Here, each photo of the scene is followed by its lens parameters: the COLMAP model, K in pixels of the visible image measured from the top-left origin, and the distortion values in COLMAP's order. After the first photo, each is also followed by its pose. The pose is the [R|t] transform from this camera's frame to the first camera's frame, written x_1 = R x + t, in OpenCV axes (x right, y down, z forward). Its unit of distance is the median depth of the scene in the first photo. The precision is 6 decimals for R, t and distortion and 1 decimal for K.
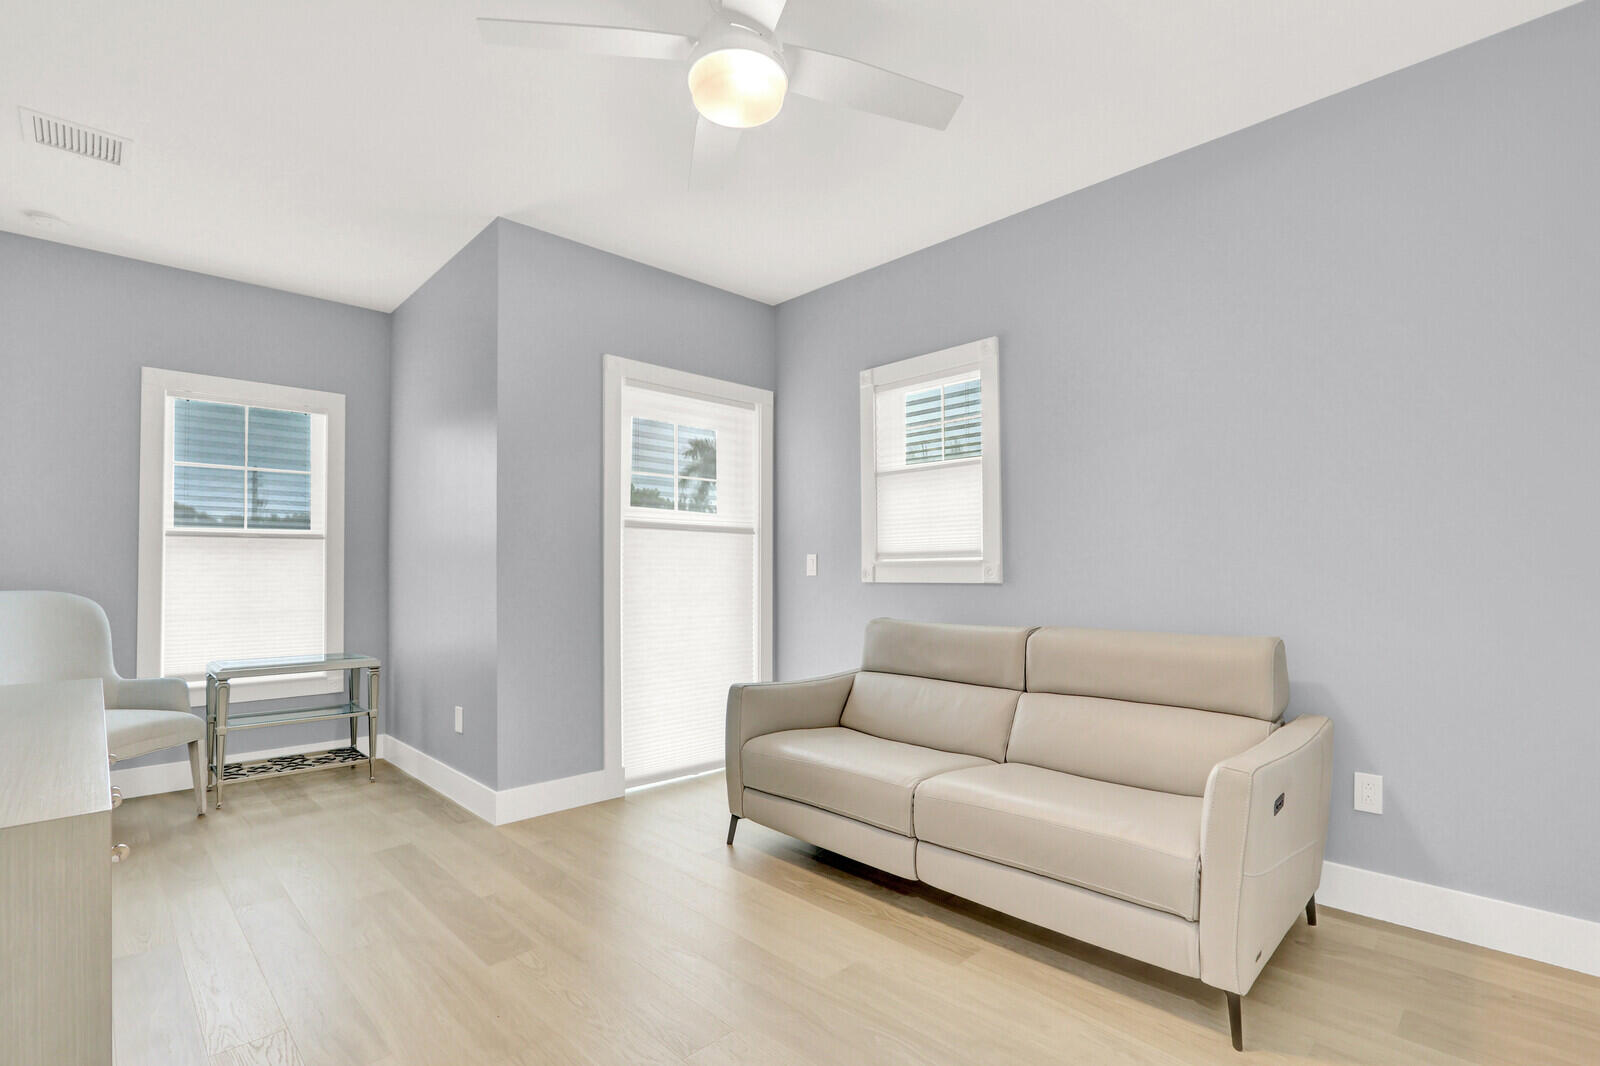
lens RADIAL K [[767.8, 0, 811.5], [0, 767.8, 541.5], [0, 0, 1]] dist [-0.020017, -0.000768]
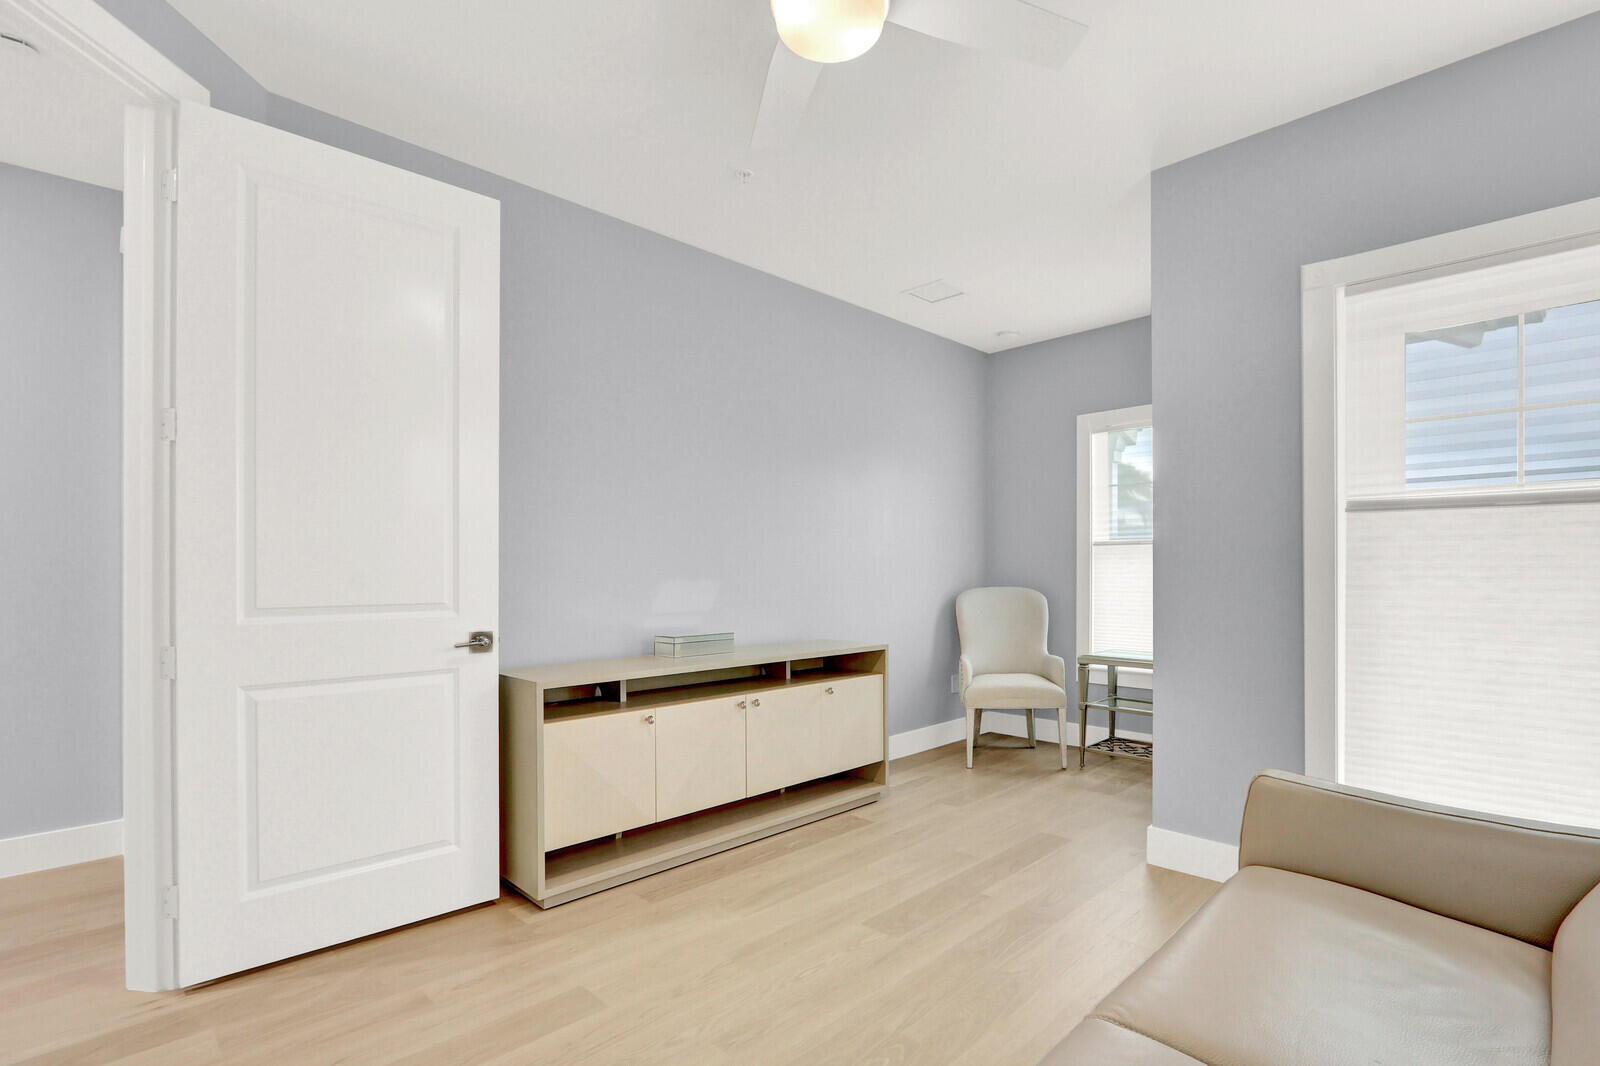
lens RADIAL K [[764.9, 0, 805.8], [0, 764.9, 554.5], [0, 0, 1]] dist [-0.007353, -0.001260]
pose [[-0.015355, -0.016281, -0.999750, 0.466860], [0.046029, 0.998796, -0.016973, 0.008359], [0.998822, -0.046278, -0.014587, 0.599807]]
